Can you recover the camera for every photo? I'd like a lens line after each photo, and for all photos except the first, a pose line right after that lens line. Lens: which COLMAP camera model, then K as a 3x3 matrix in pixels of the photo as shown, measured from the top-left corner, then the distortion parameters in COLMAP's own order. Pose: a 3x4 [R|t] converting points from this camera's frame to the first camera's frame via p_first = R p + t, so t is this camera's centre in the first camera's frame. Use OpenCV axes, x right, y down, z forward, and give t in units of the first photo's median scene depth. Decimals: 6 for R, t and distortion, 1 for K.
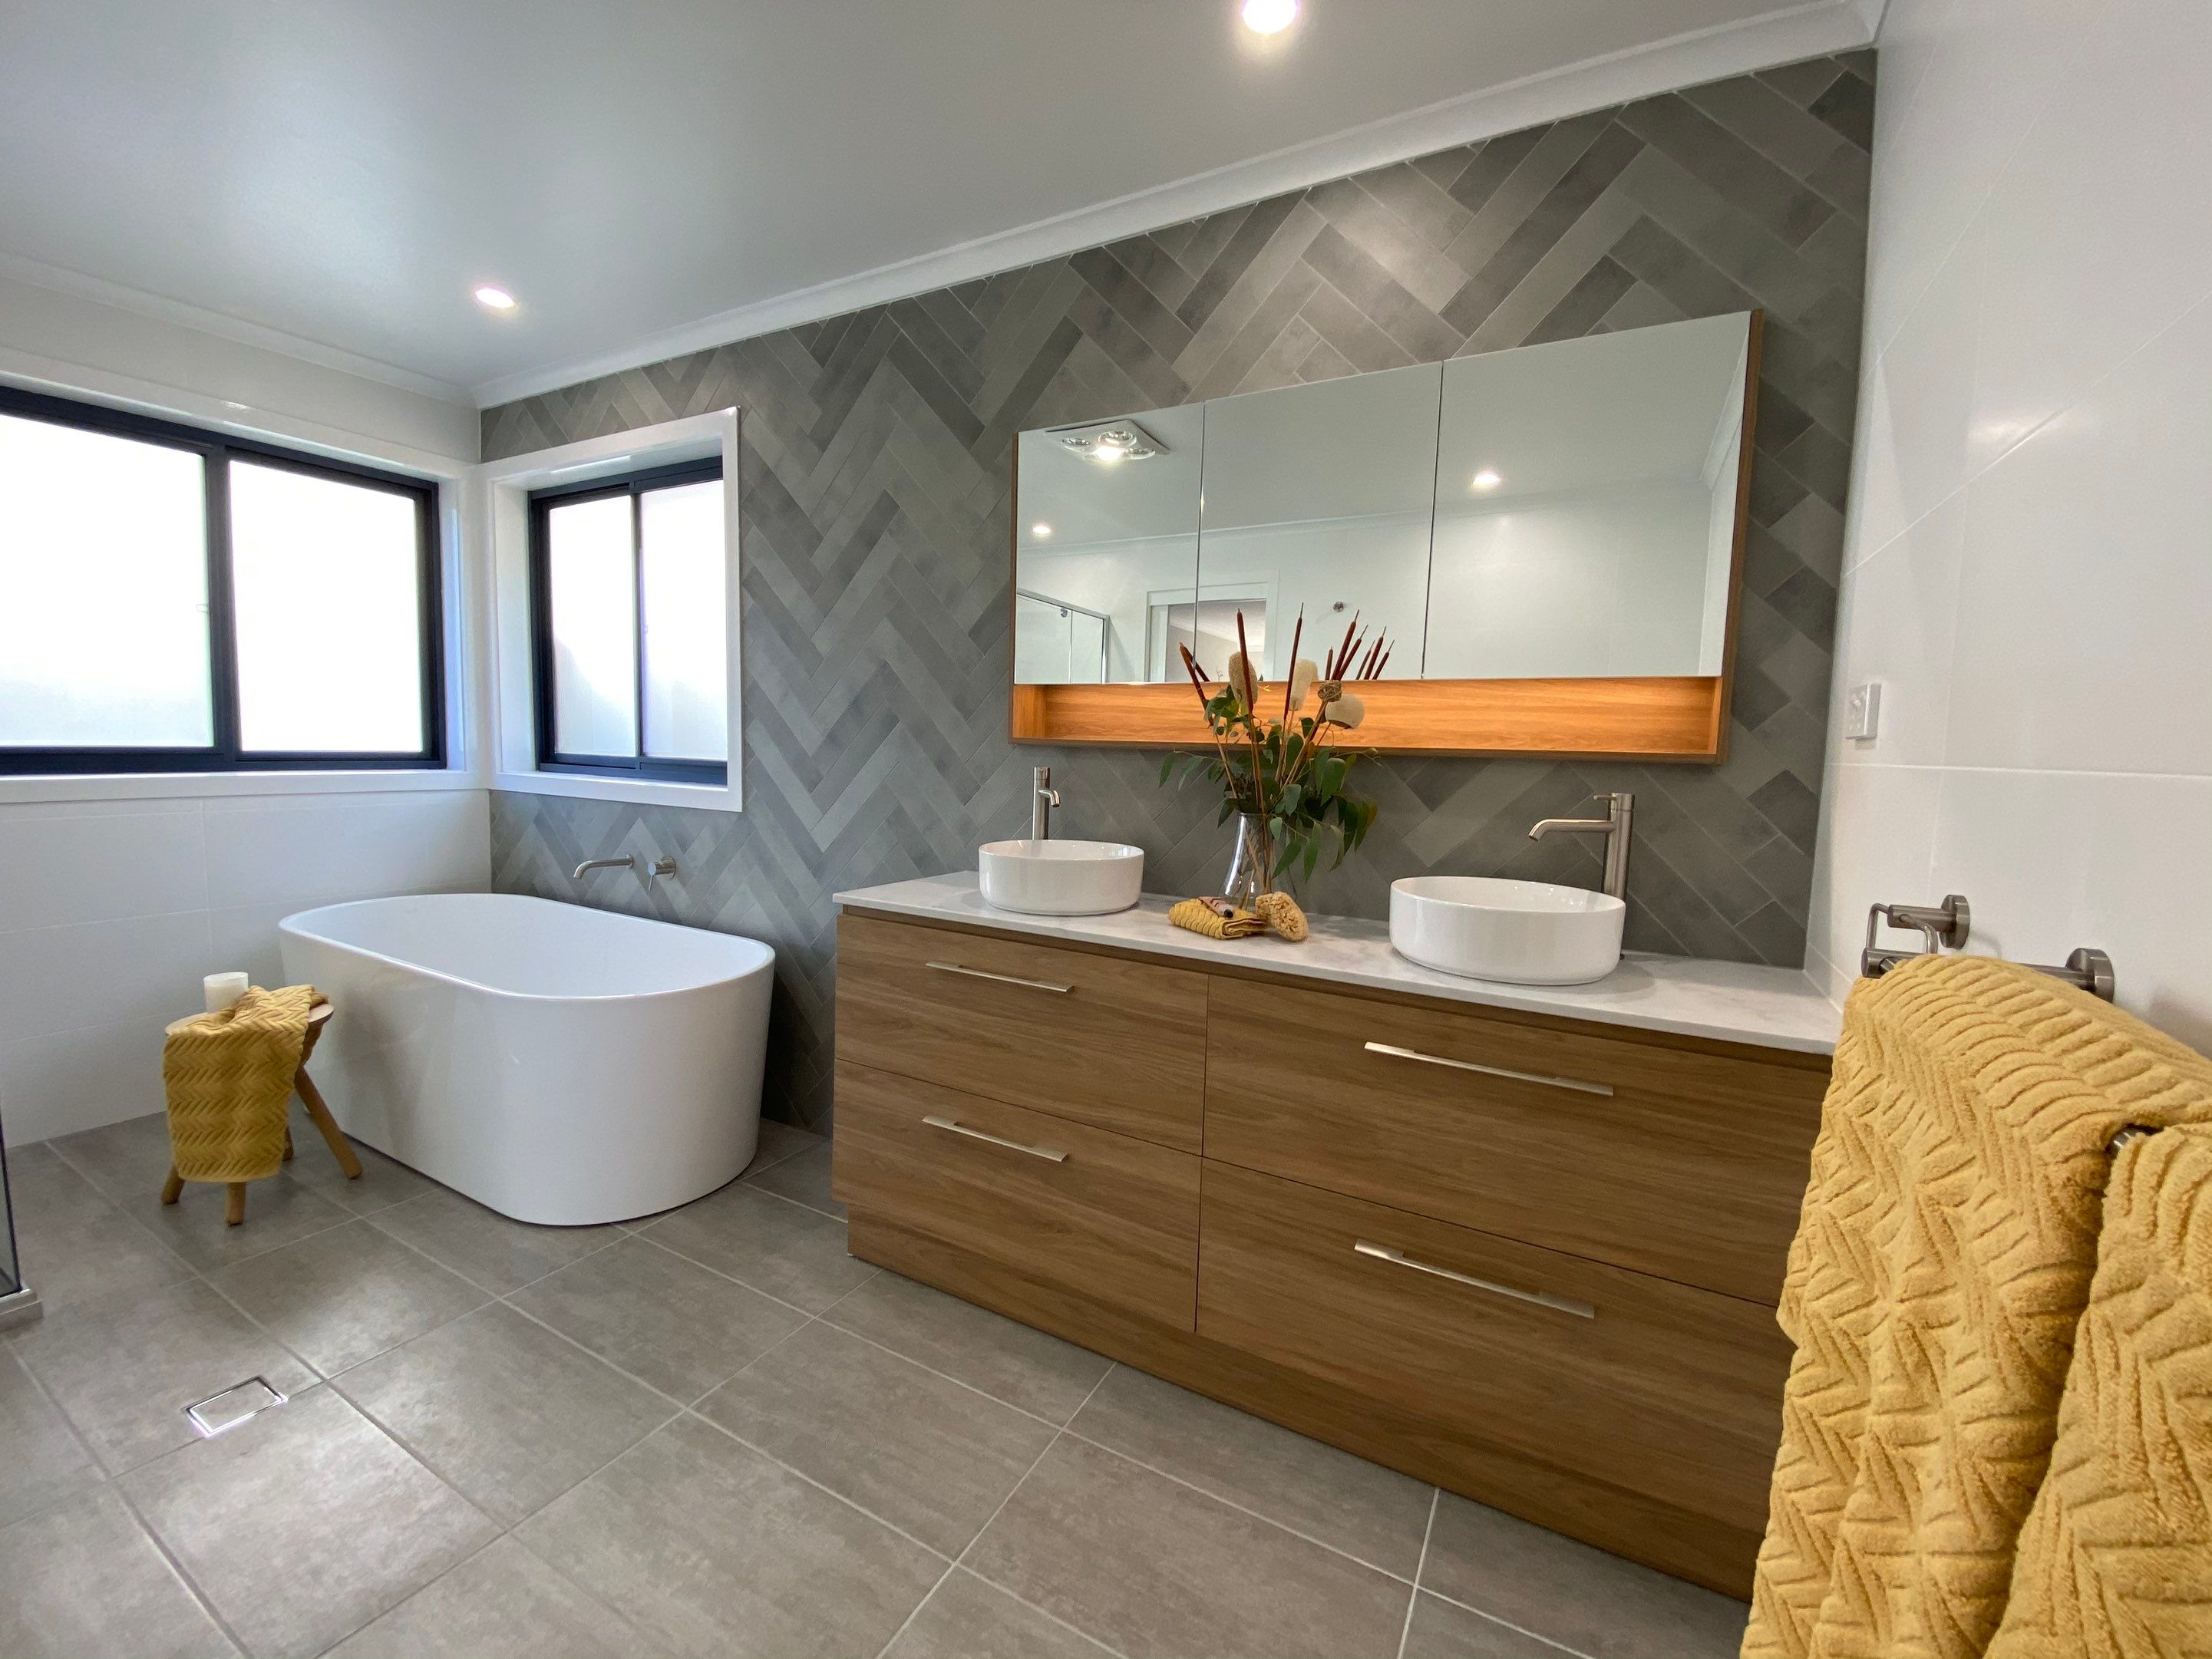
lens RADIAL K [[894.8, 0, 1111.7], [0, 894.8, 821.6], [0, 0, 1]] dist [0.016885, -0.018499]
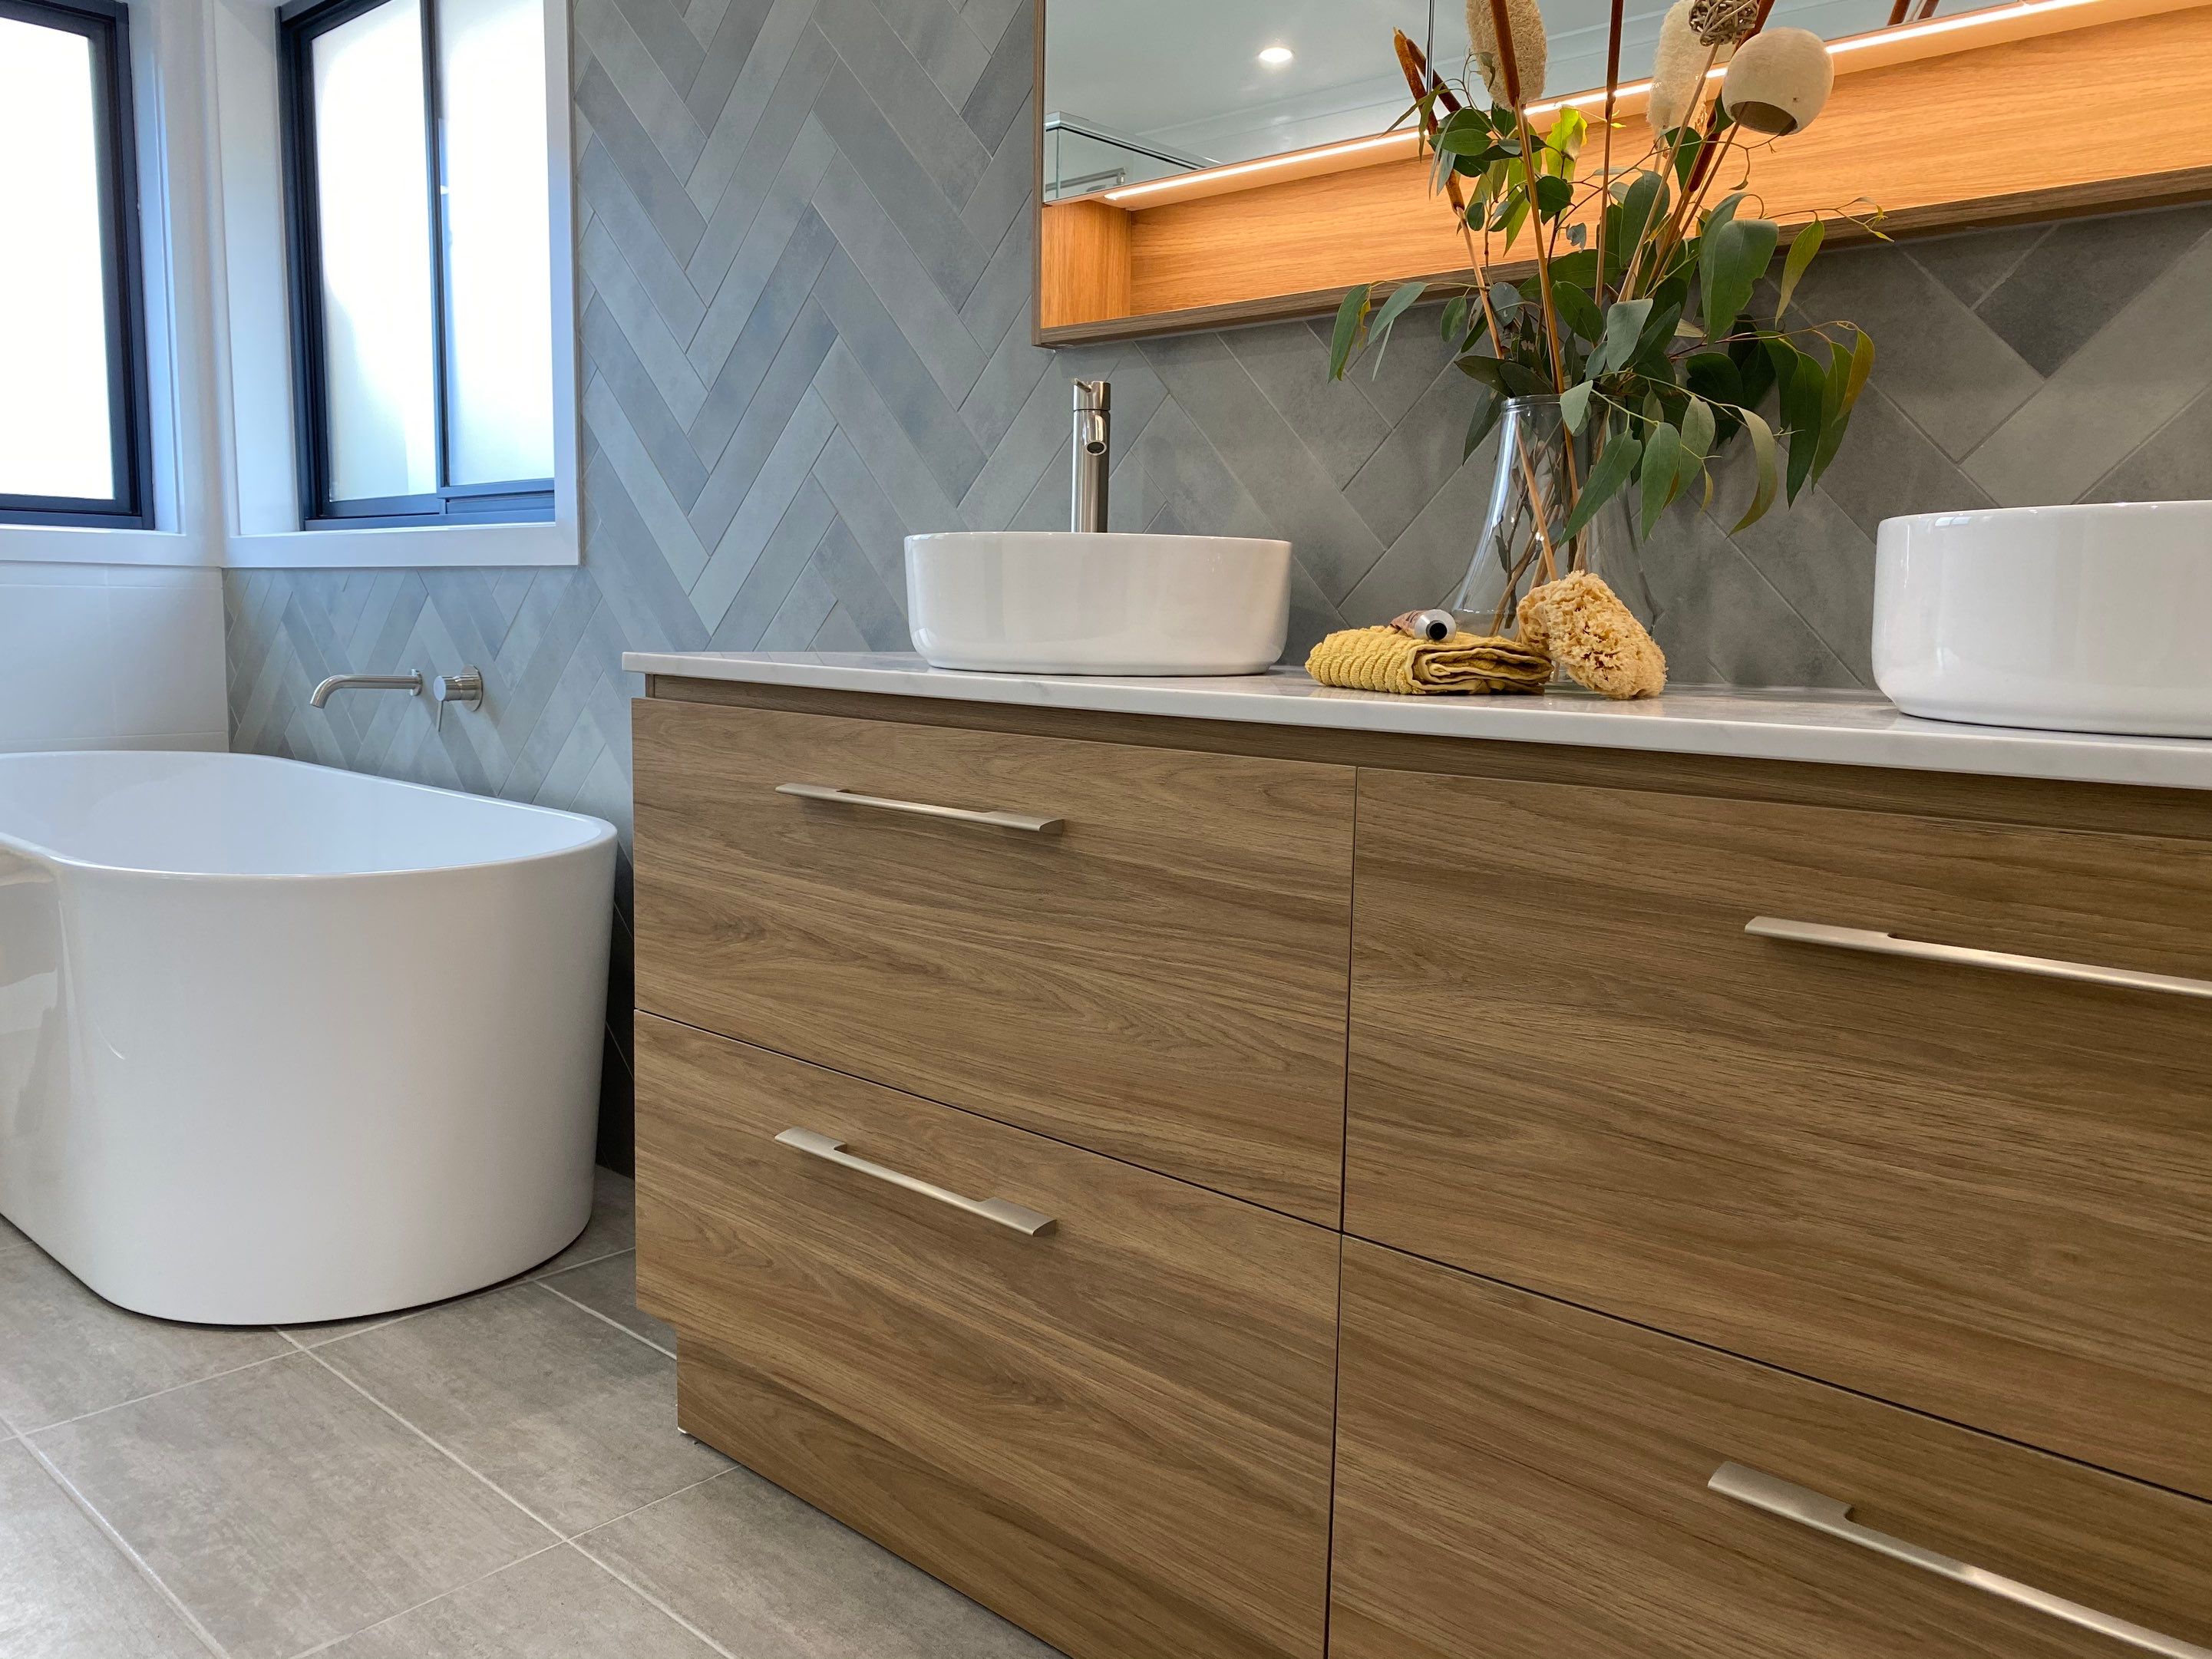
lens RADIAL K [[1690.6, 0, 1092.7], [0, 1690.6, 821.1], [0, 0, 1]] dist [0.022661, -0.028254]
pose [[0.969576, 0.016392, -0.244240, 0.131363], [-0.007978, 0.999341, 0.035399, 0.126888], [0.244659, -0.032373, 0.969069, 0.194949]]
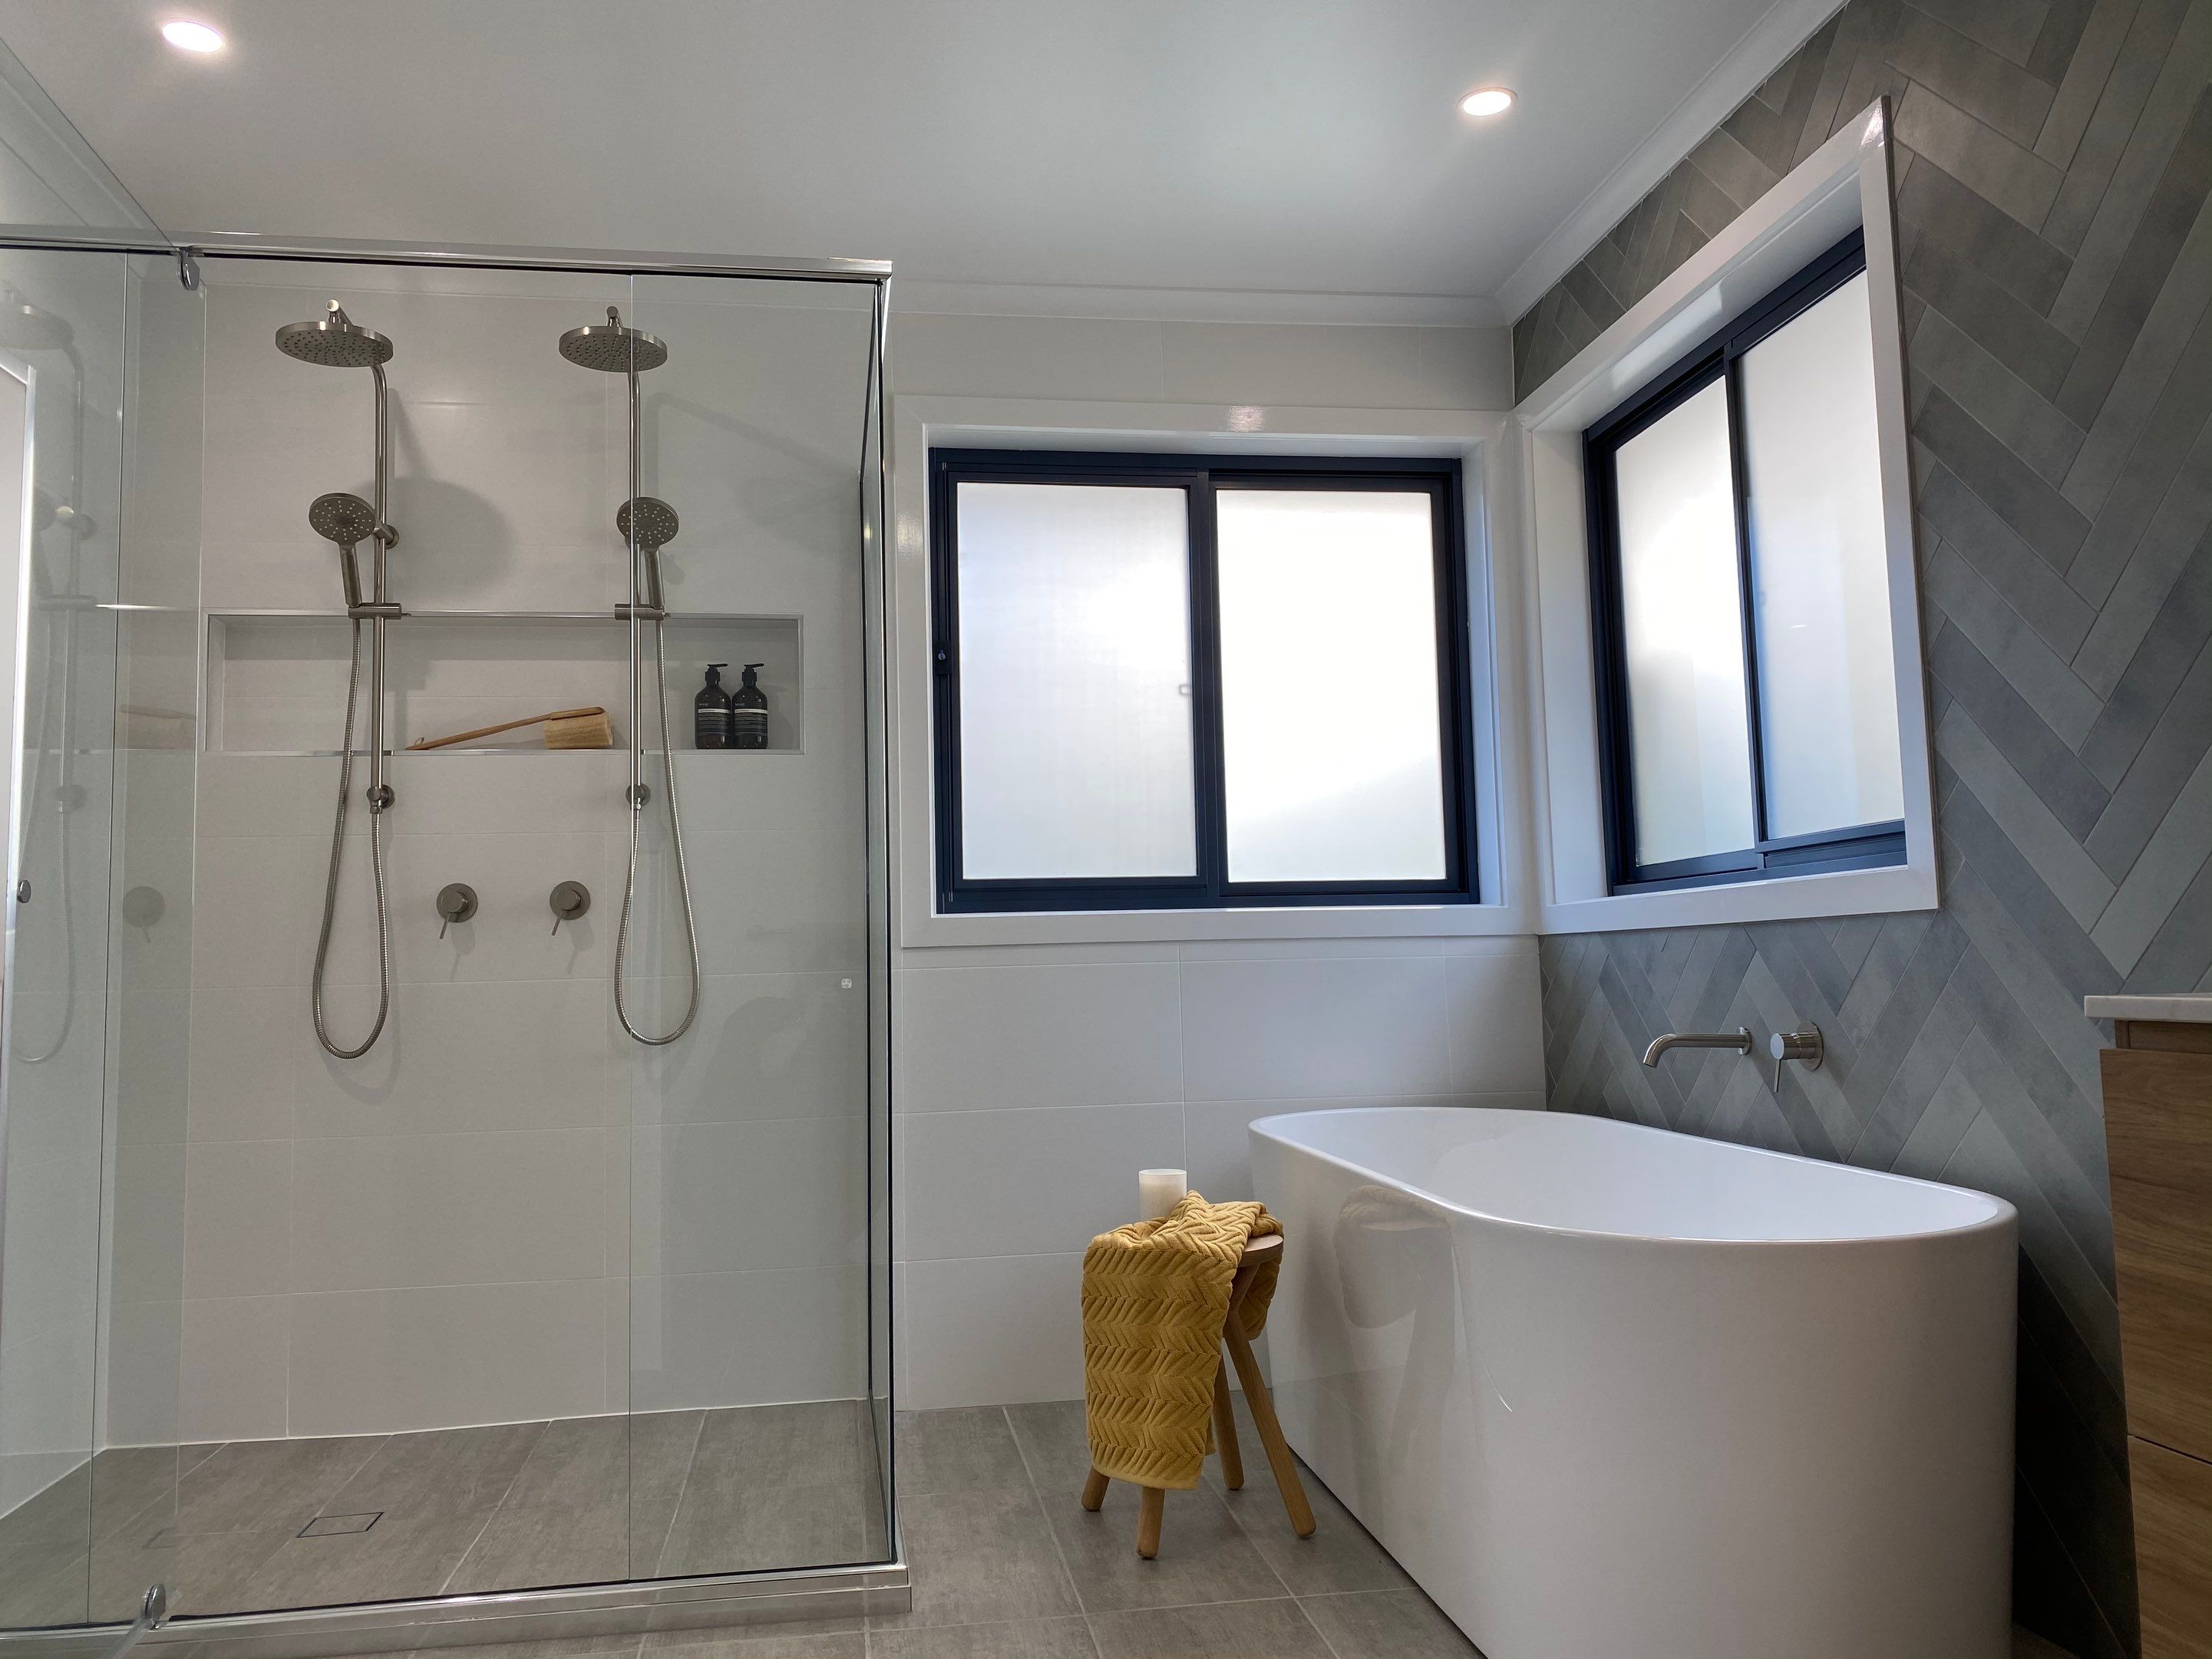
lens RADIAL K [[1690.6, 0, 1099.6], [0, 1690.6, 824.1], [0, 0, 1]] dist [0.022661, -0.028254]
pose [[0.598383, -0.117108, -0.792606, 0.031353], [-0.024647, 0.986102, -0.164304, 0.131572], [0.800831, 0.117852, 0.587180, 0.186376]]
